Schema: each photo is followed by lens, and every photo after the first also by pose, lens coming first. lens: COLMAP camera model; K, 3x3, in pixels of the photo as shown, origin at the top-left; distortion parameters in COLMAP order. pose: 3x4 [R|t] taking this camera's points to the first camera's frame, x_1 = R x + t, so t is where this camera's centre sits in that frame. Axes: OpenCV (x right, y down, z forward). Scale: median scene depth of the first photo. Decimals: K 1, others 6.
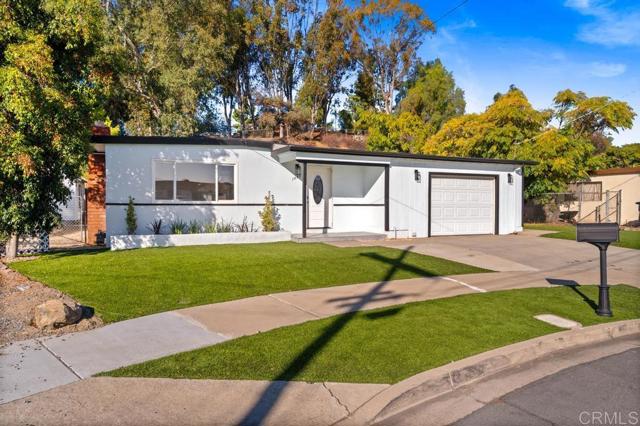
lens RADIAL K [[421.6, 0, 316.2], [0, 421.6, 211.1], [0, 0, 1]] dist [0.001130, 0.003238]
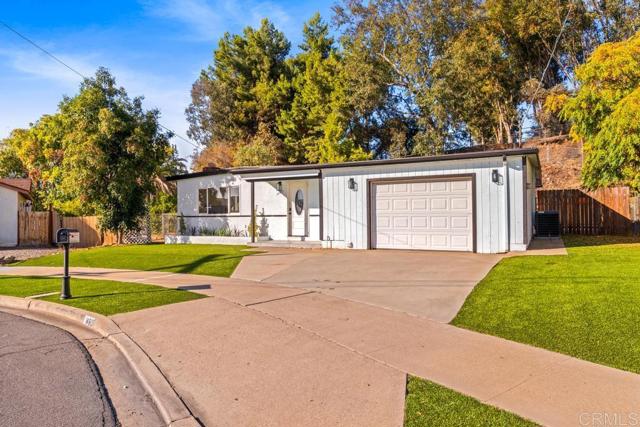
lens RADIAL K [[421.6, 0, 316.2], [0, 421.6, 211.6], [0, 0, 1]] dist [0.001130, 0.003238]
pose [[0.606772, -0.016291, -0.794709, 0.950593], [-0.002950, 0.999737, -0.022746, 0.000378], [0.794871, 0.016146, 0.606564, 0.353514]]
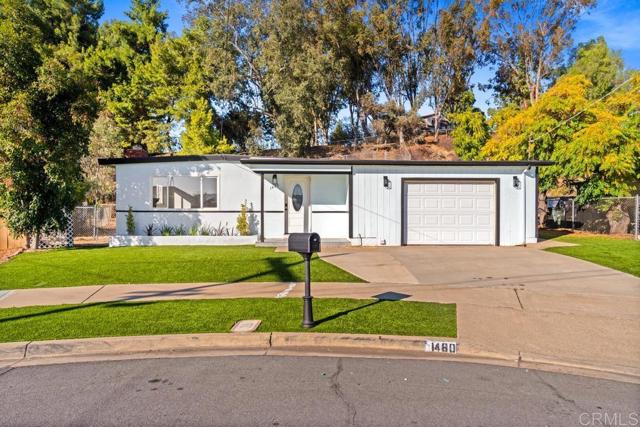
lens RADIAL K [[421.6, 0, 316.2], [0, 421.6, 211.6], [0, 0, 1]] dist [0.001130, 0.003238]
pose [[0.921238, 0.002584, -0.388990, 0.468677], [-0.006468, 0.999941, -0.008675, -0.006490], [0.388945, 0.010508, 0.921201, 0.040736]]
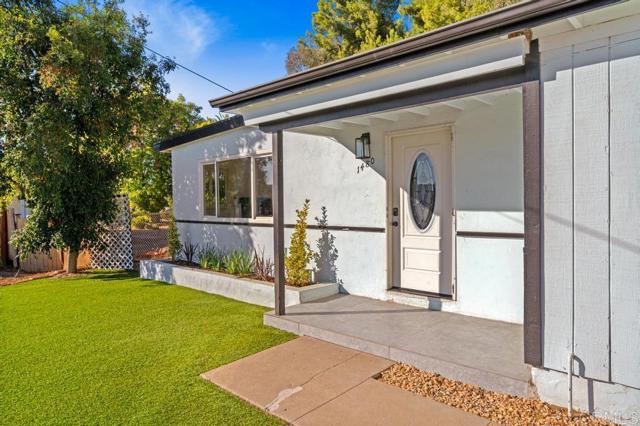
lens RADIAL K [[421.6, 0, 316.2], [0, 421.6, 211.1], [0, 0, 1]] dist [0.001130, 0.003238]
pose [[0.378014, 0.010060, -0.925745, 0.322827], [-0.003534, 0.999949, 0.009423, -0.036448], [0.925793, -0.000291, 0.378031, 0.782205]]
